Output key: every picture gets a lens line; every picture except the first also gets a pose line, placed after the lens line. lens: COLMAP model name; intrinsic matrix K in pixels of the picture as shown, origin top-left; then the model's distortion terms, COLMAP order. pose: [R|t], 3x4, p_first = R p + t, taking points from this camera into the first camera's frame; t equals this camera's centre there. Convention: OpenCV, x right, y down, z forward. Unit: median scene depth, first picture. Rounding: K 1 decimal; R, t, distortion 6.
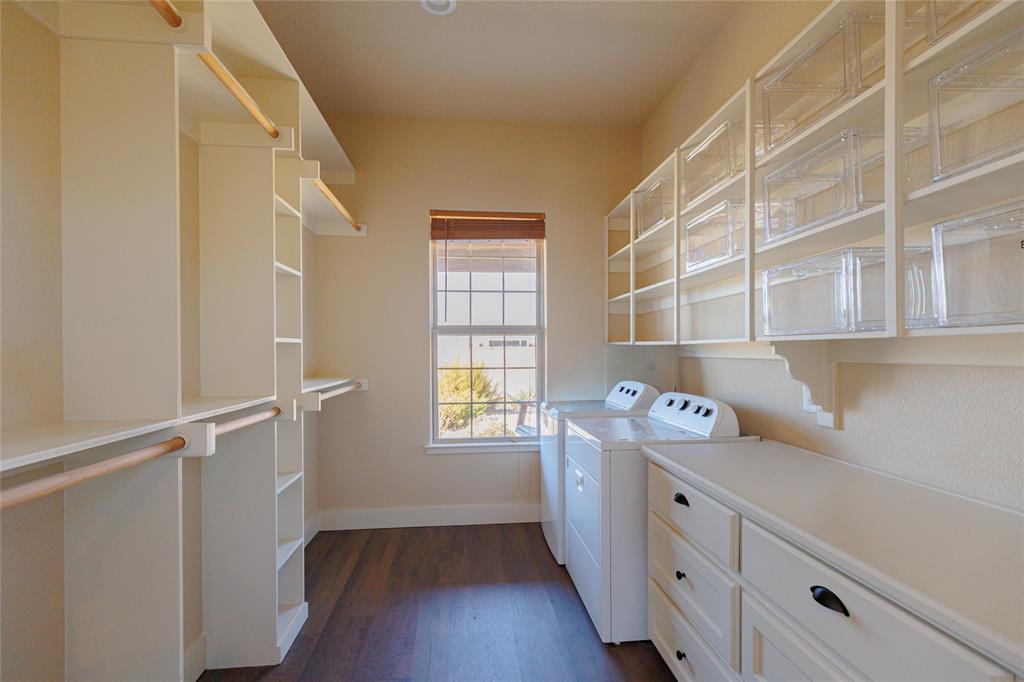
lens RADIAL K [[472.8, 0, 511.0], [0, 472.8, 344.3], [0, 0, 1]] dist [-0.005656, -0.000535]
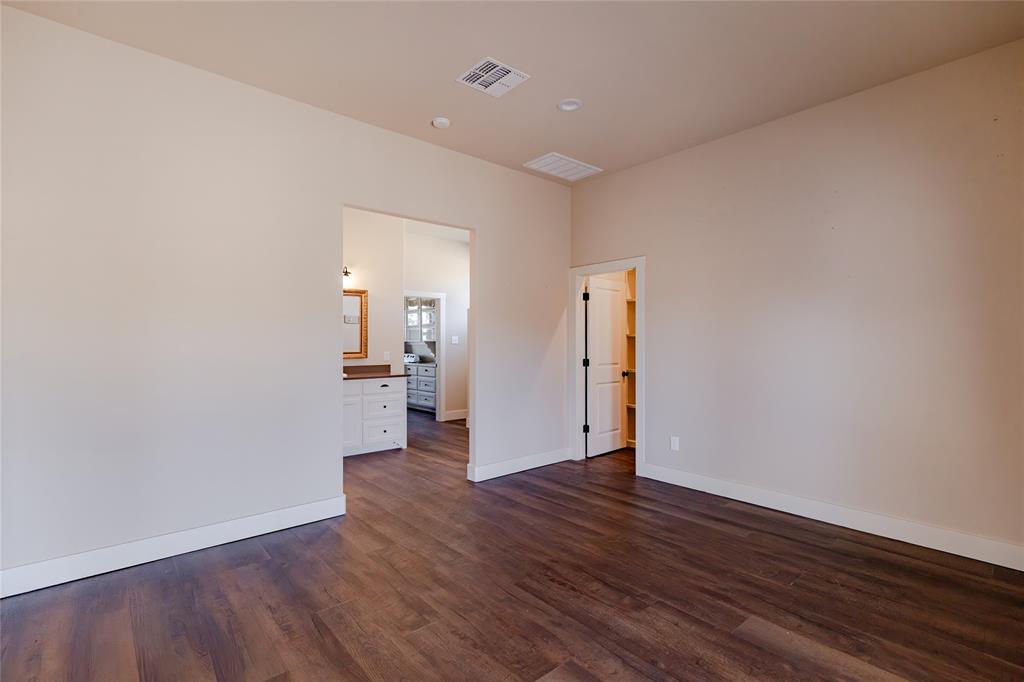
lens RADIAL K [[472.8, 0, 512.6], [0, 472.8, 342.4], [0, 0, 1]] dist [-0.005656, -0.000535]
pose [[0.823918, -0.002026, 0.566705, -1.616308], [-0.000255, 0.999992, 0.003945, -0.015176], [-0.566709, -0.003395, 0.823911, -3.870280]]
